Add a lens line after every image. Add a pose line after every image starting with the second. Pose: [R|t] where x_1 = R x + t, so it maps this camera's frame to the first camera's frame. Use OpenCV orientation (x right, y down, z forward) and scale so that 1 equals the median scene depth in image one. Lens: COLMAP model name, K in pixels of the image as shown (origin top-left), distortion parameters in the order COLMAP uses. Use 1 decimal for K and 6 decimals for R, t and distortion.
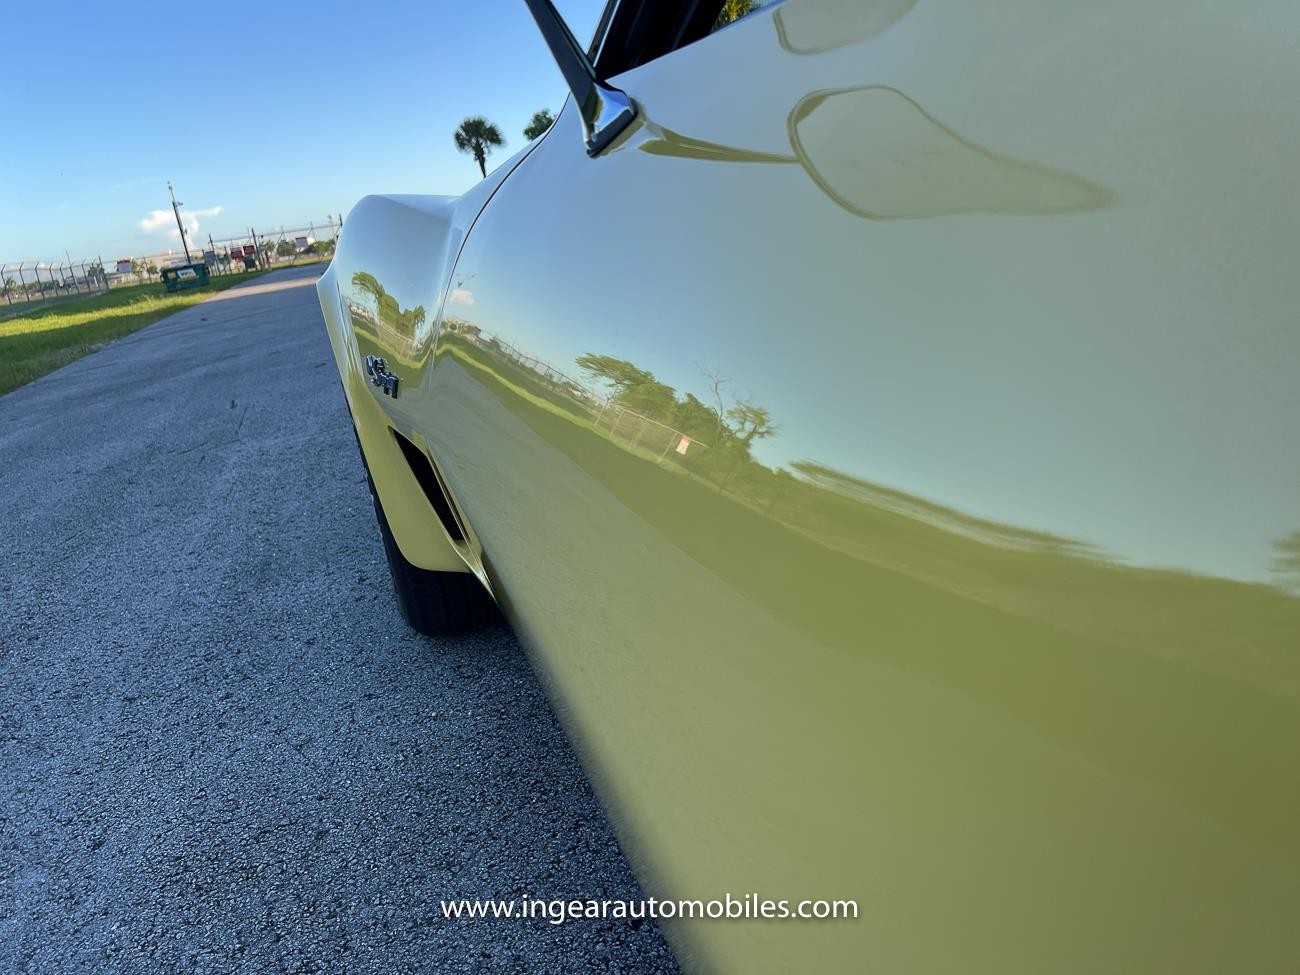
lens RADIAL K [[981.2, 0, 667.0], [0, 981.2, 467.2], [0, 0, 1]] dist [0.041418, -0.052321]
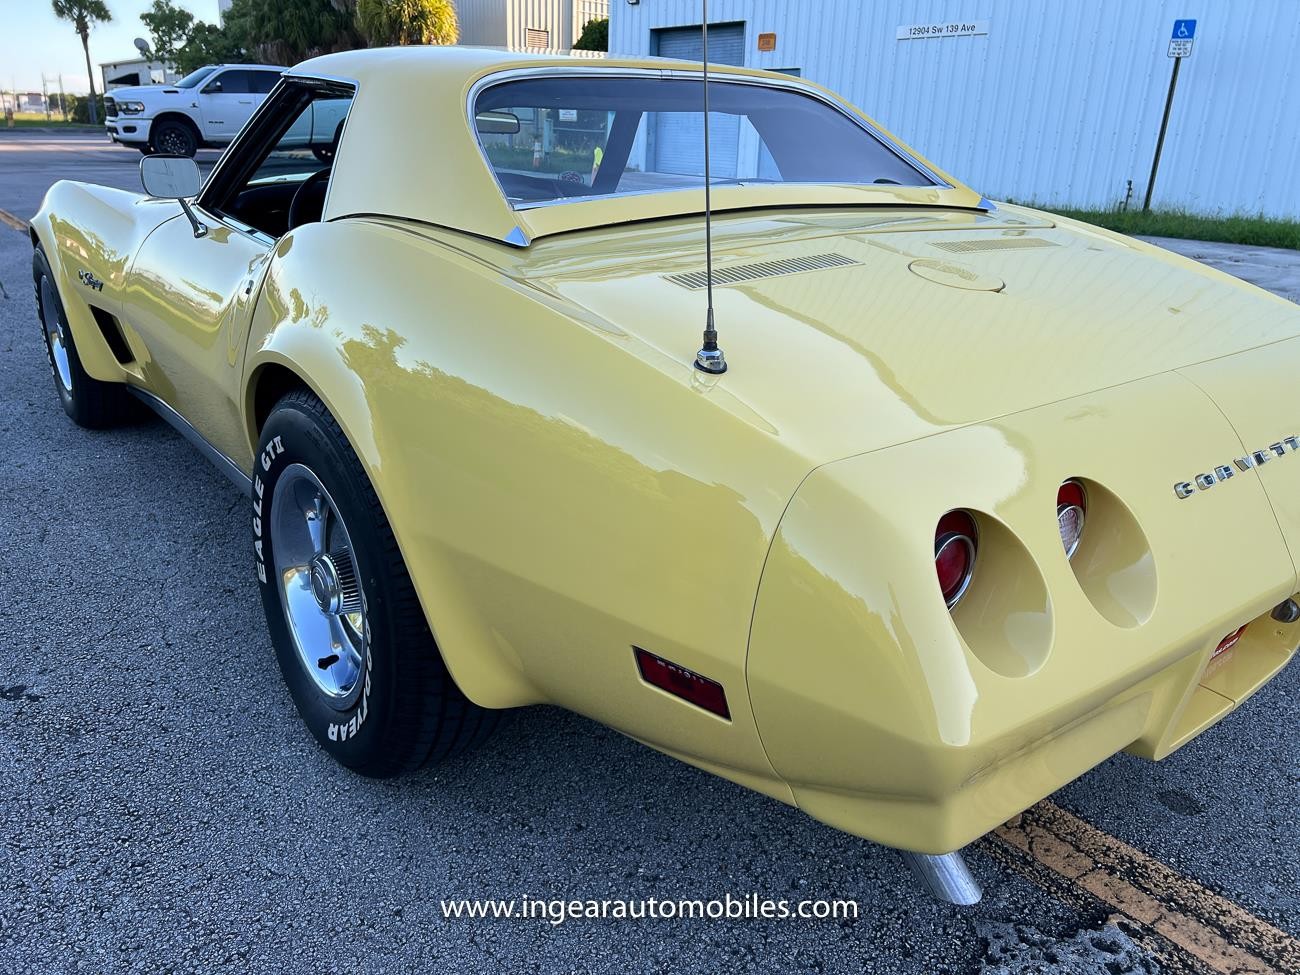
lens RADIAL K [[988.2, 0, 662.8], [0, 988.2, 484.7], [0, 0, 1]] dist [0.043629, -0.059325]
pose [[0.933977, 0.055786, 0.352951, 0.011979], [-0.078199, 0.995706, 0.049552, 0.013717], [-0.348670, -0.073881, 0.934329, -0.140762]]
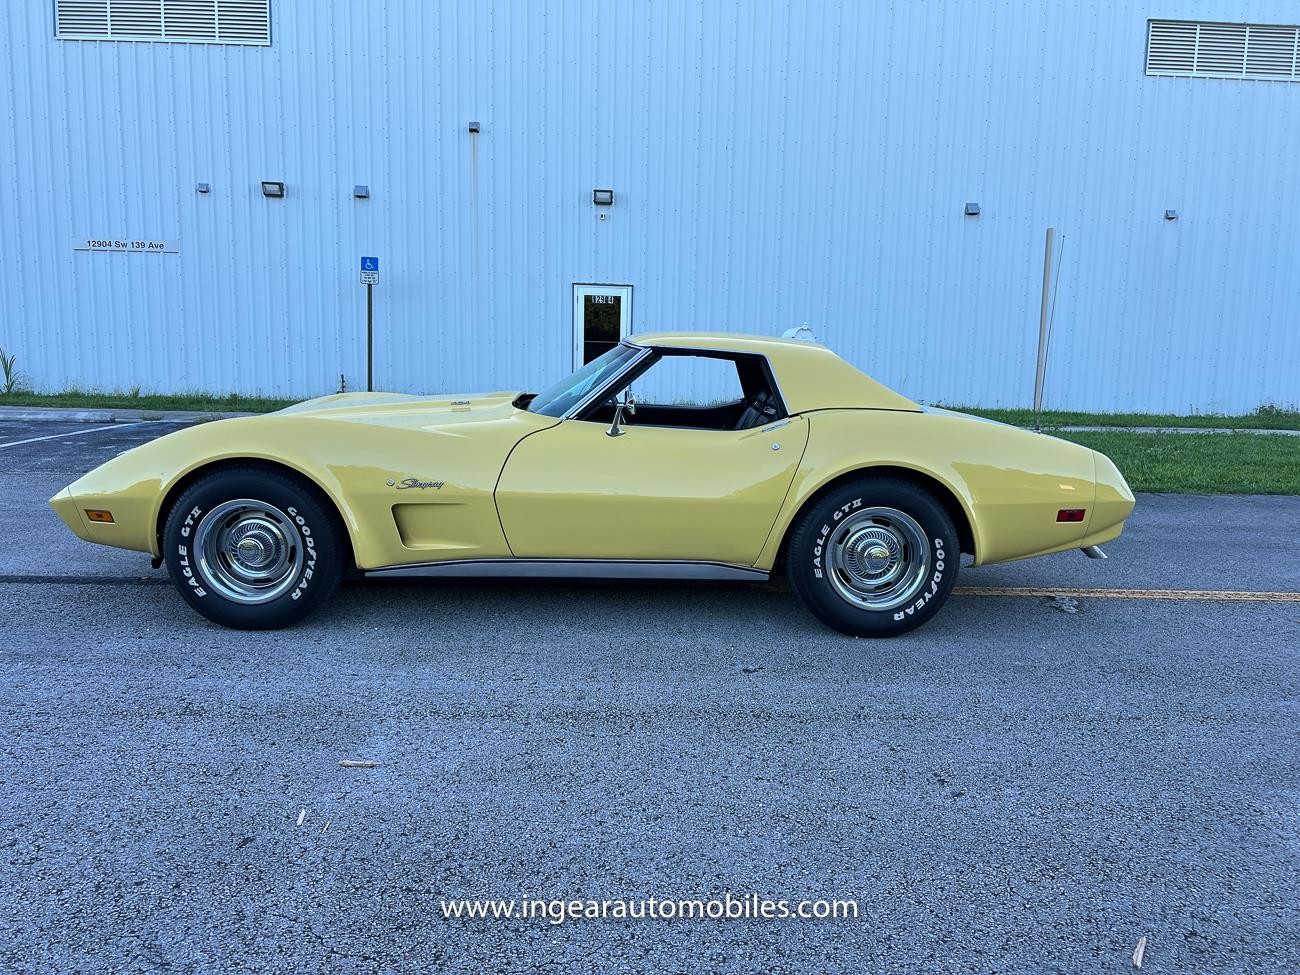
lens RADIAL K [[968.0, 0, 660.0], [0, 968.0, 494.1], [0, 0, 1]] dist [0.011210, -0.000539]
pose [[0.297942, 0.011802, 0.954511, -0.255634], [0.180167, 0.981257, -0.068371, 0.024197], [-0.937427, 0.192342, 0.290231, -0.044693]]
